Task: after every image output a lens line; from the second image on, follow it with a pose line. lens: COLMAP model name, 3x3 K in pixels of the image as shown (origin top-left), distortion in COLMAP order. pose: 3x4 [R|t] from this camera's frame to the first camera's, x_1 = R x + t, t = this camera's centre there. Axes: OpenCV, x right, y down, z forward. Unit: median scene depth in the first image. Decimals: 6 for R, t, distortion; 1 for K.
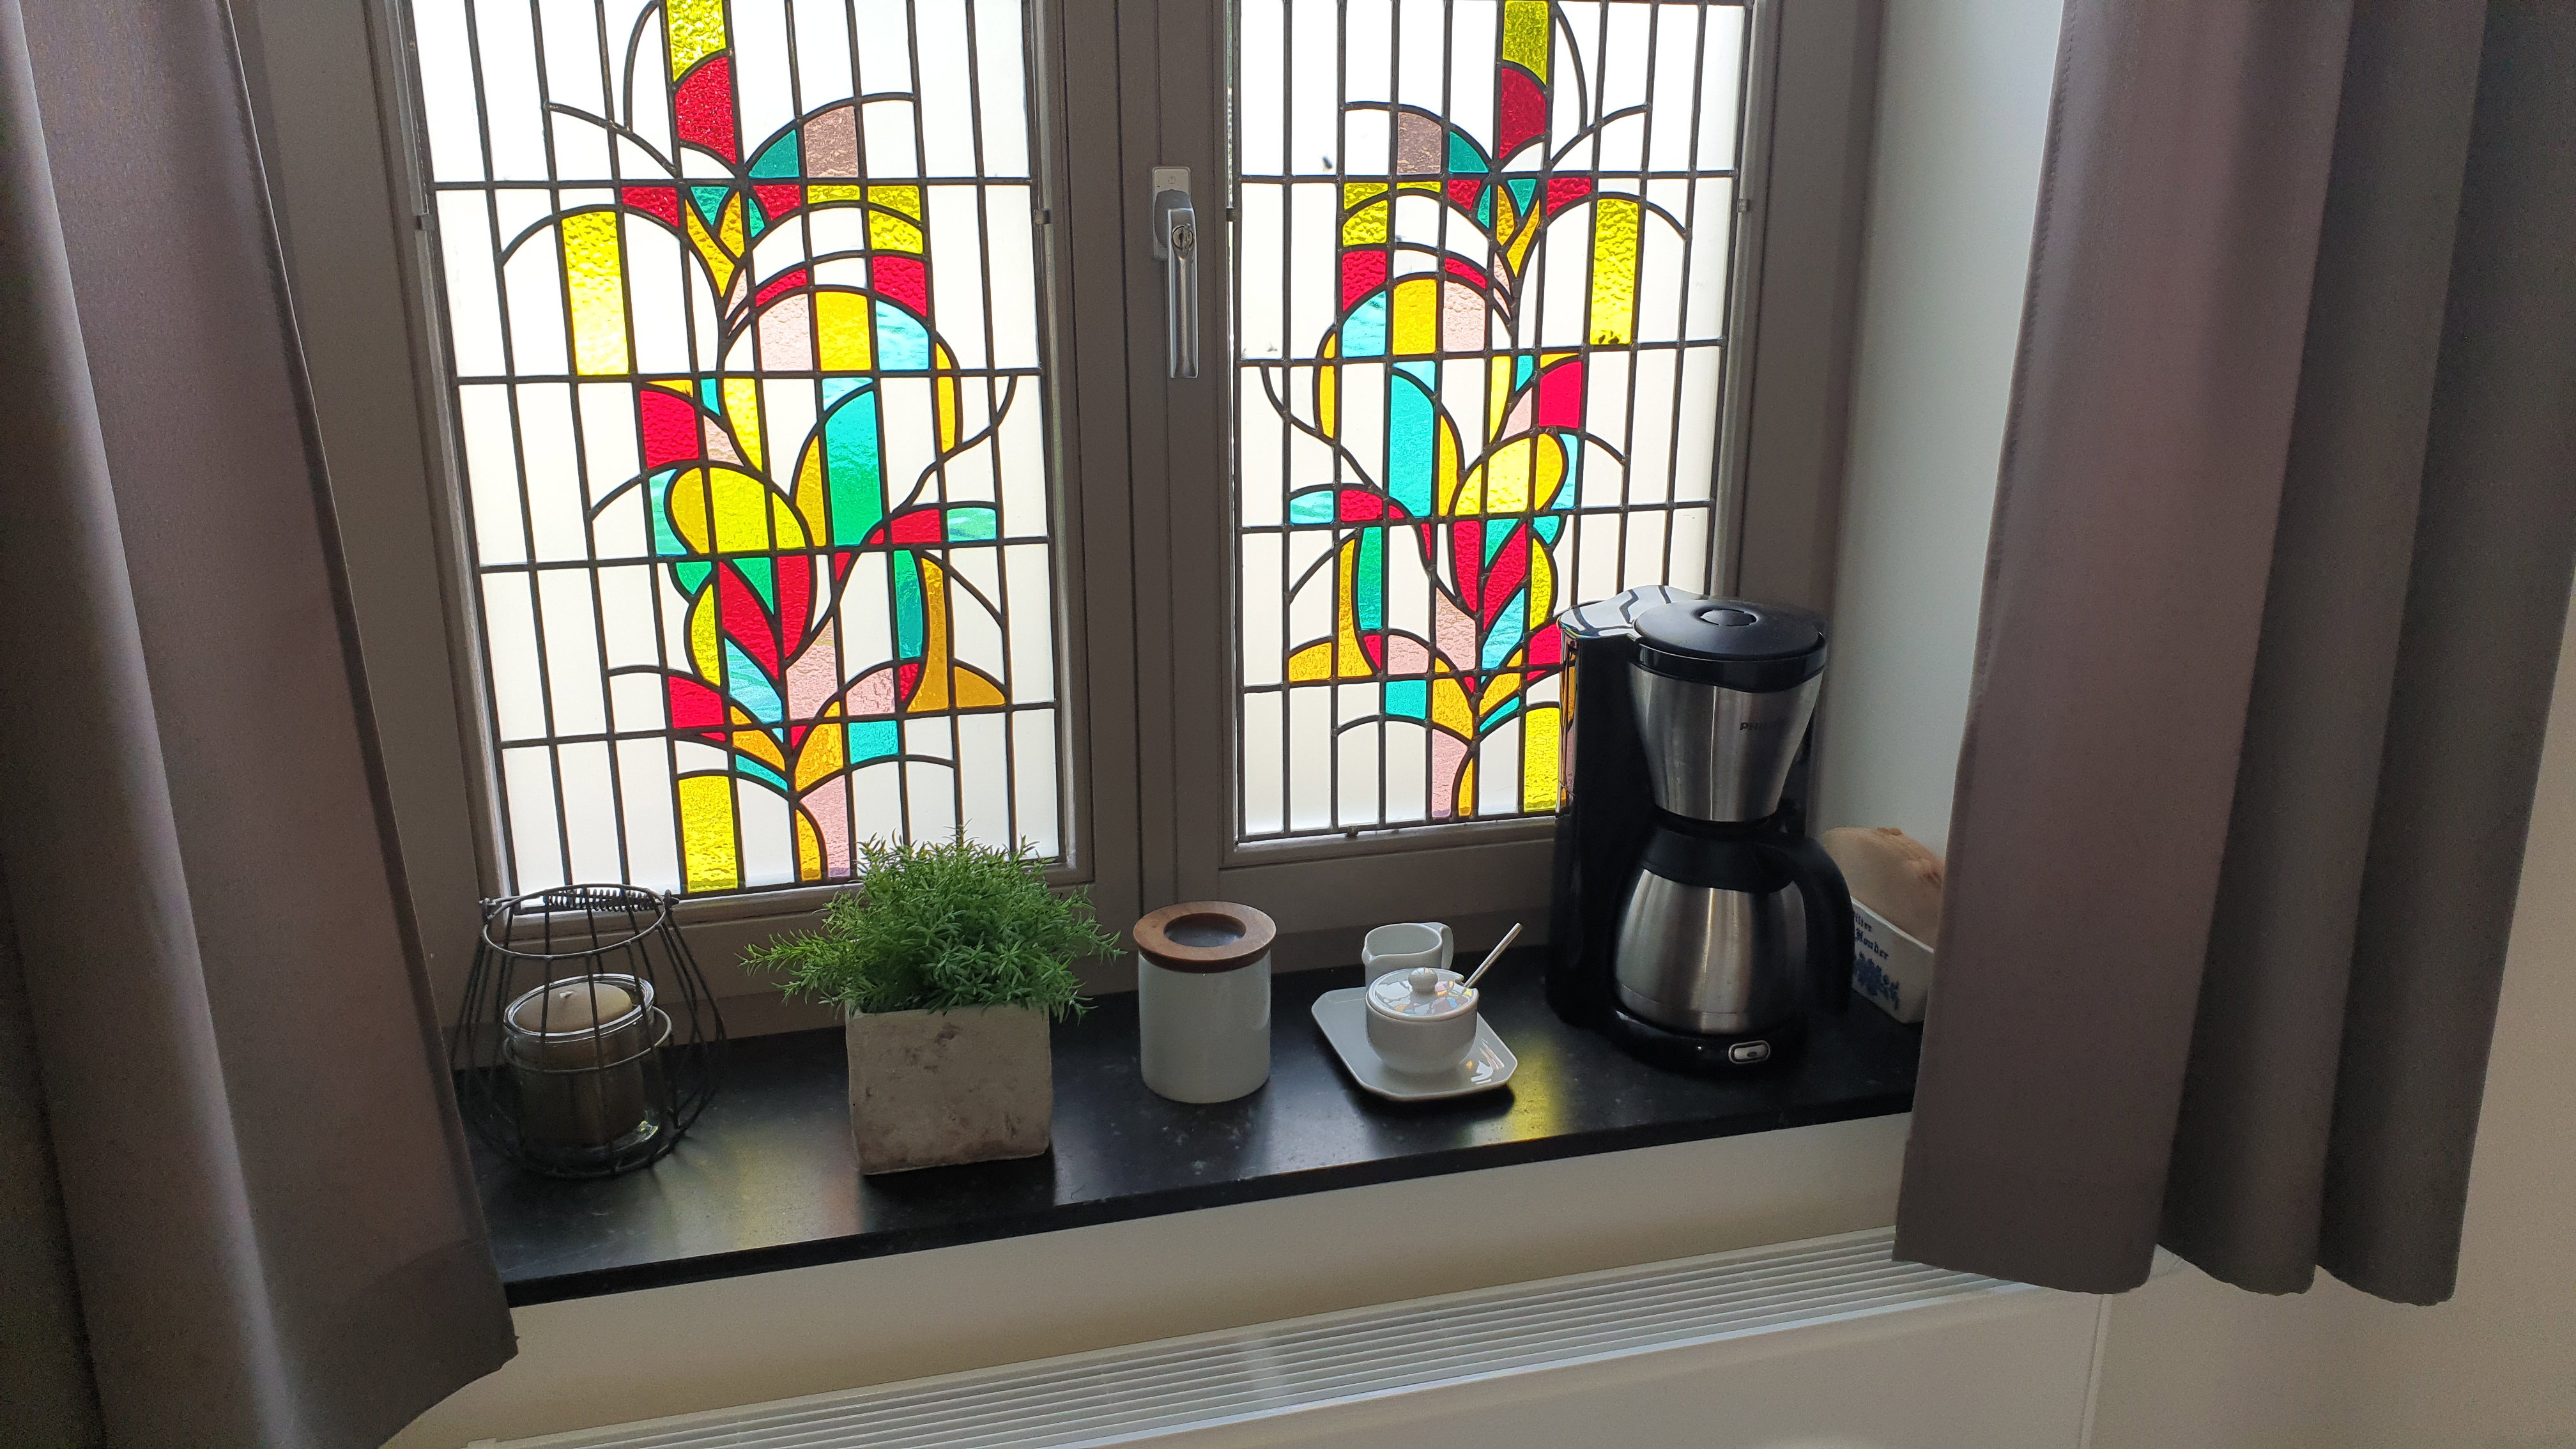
lens RADIAL K [[1974.6, 0, 1288.0], [0, 1974.6, 724.5], [0, 0, 1]] dist [0.092037, -0.001695]
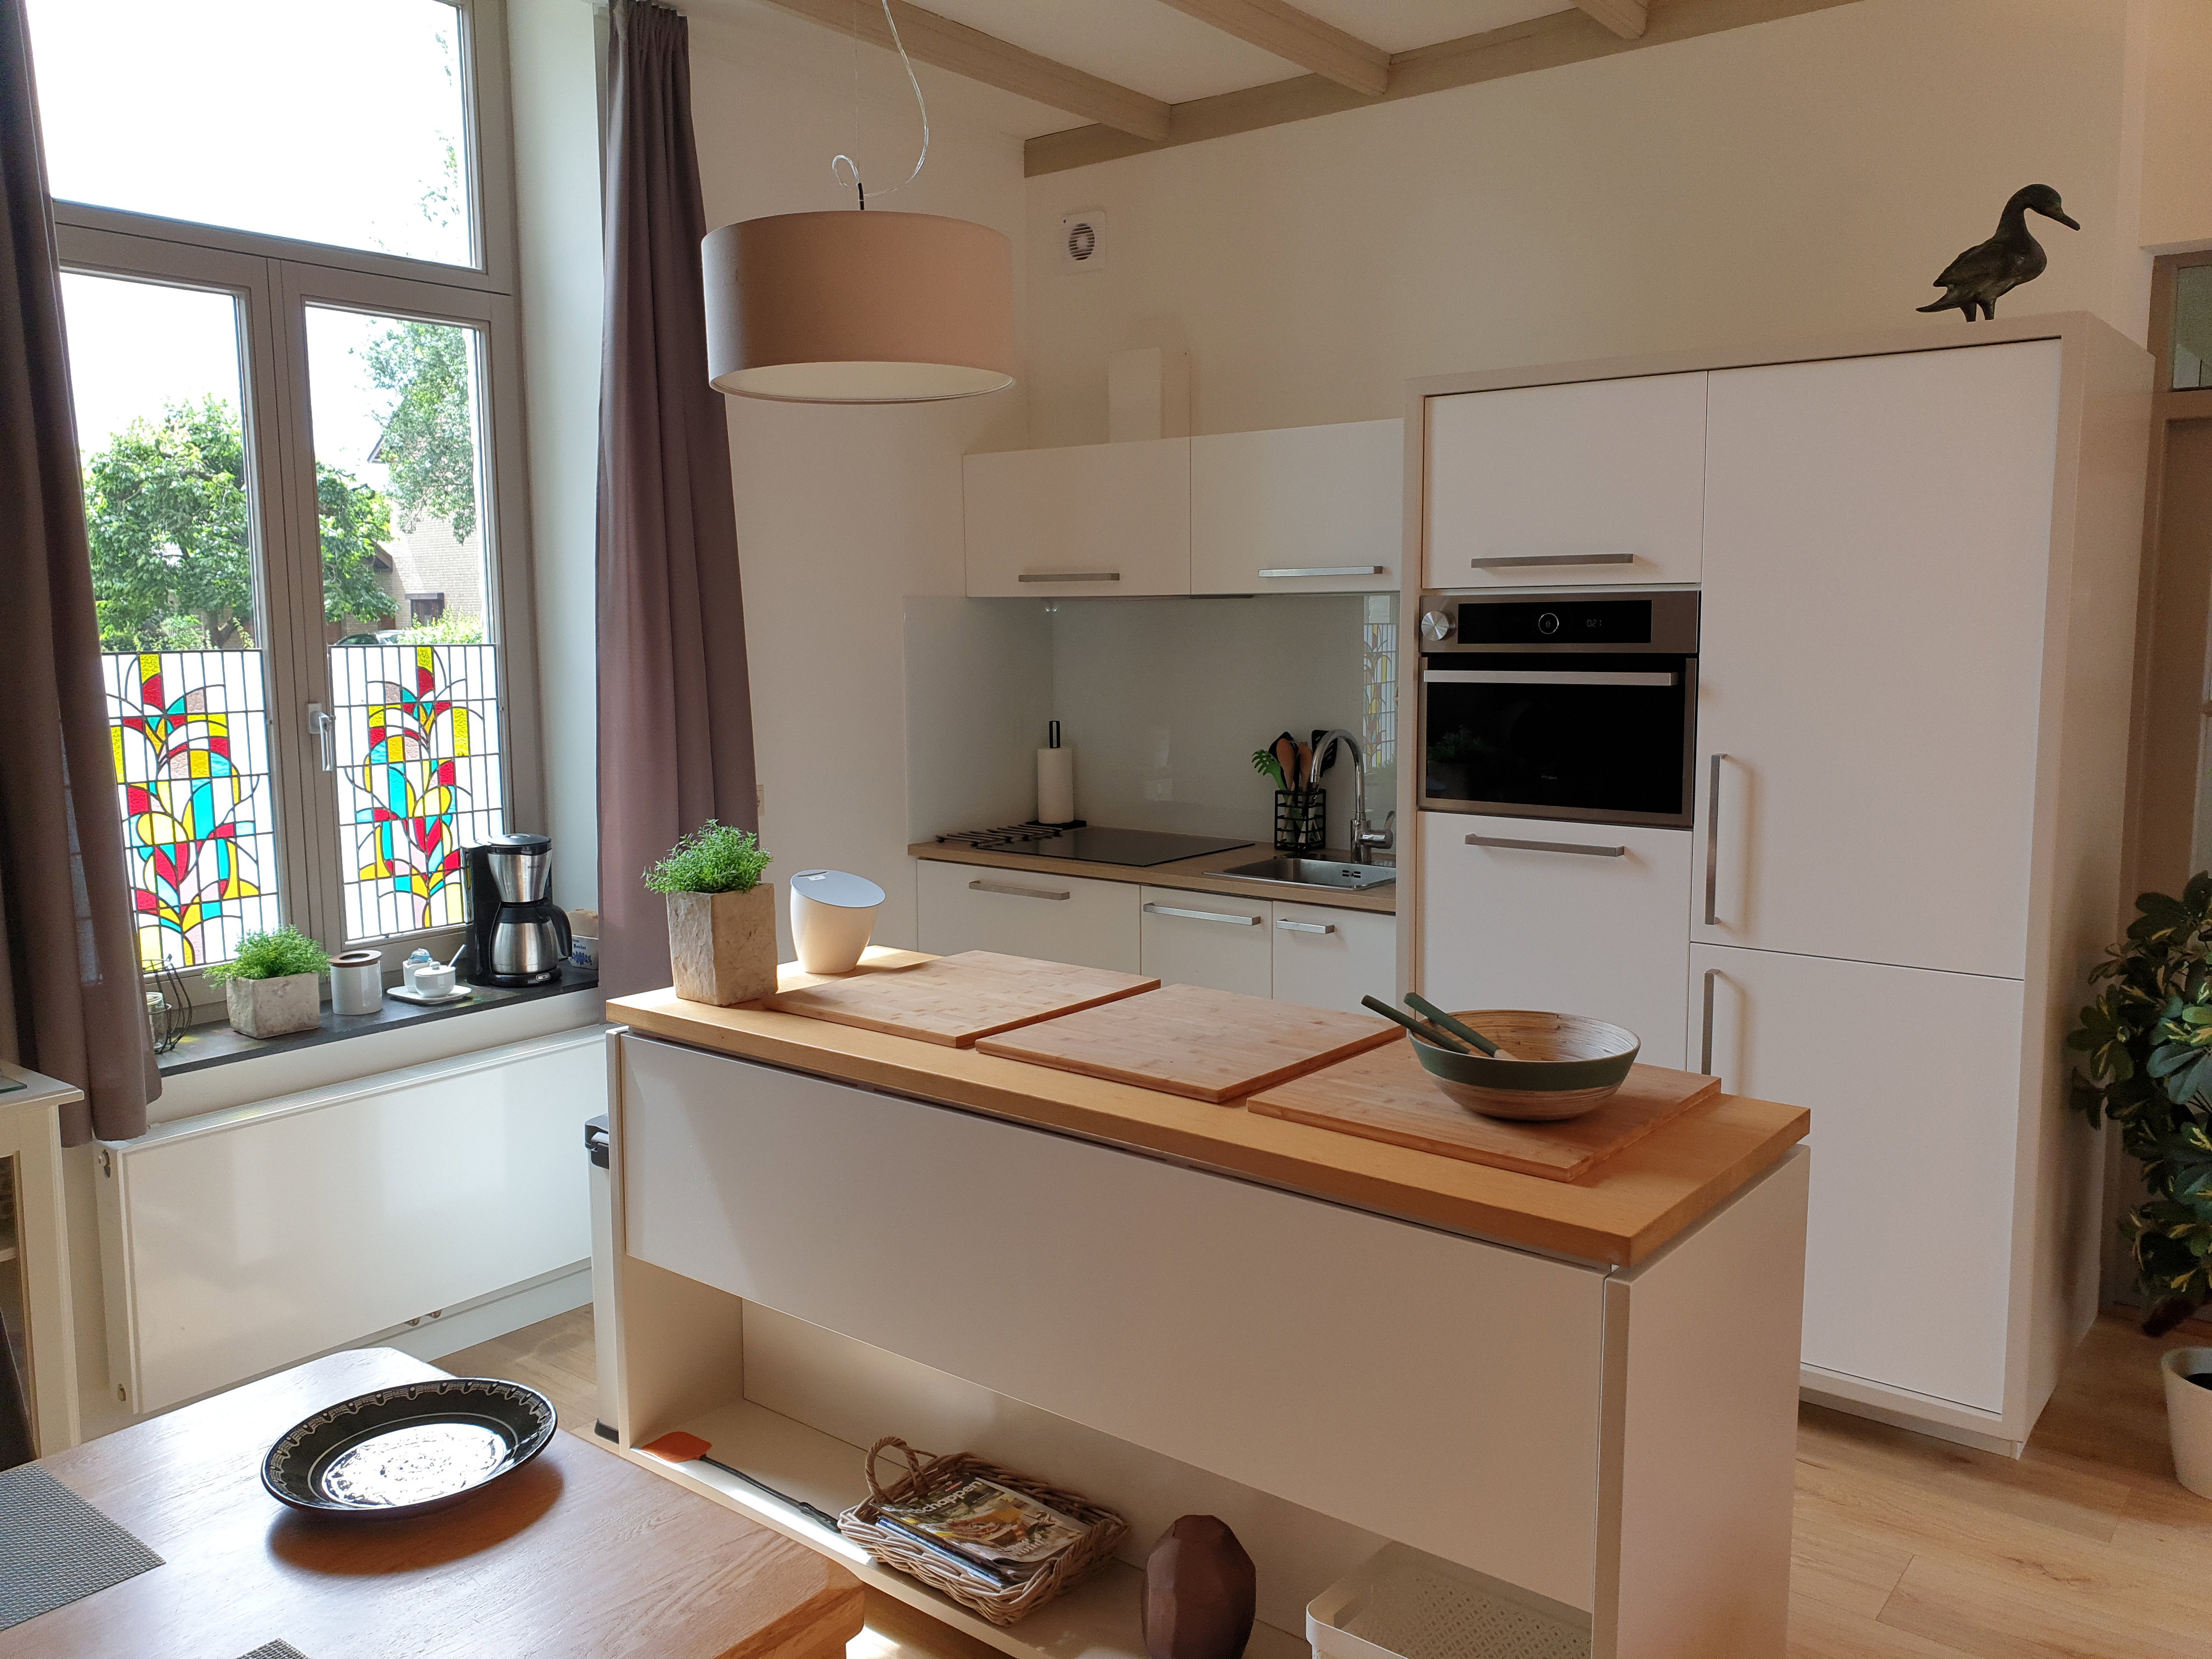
lens RADIAL K [[1712.7, 0, 1099.3], [0, 1712.7, 803.6], [0, 0, 1]] dist [-0.034779, 0.002186]
pose [[0.809018, -0.074473, 0.583047, -0.572153], [0.188673, 0.972353, -0.137597, 0.418350], [-0.556680, 0.221323, 0.800702, -1.587810]]
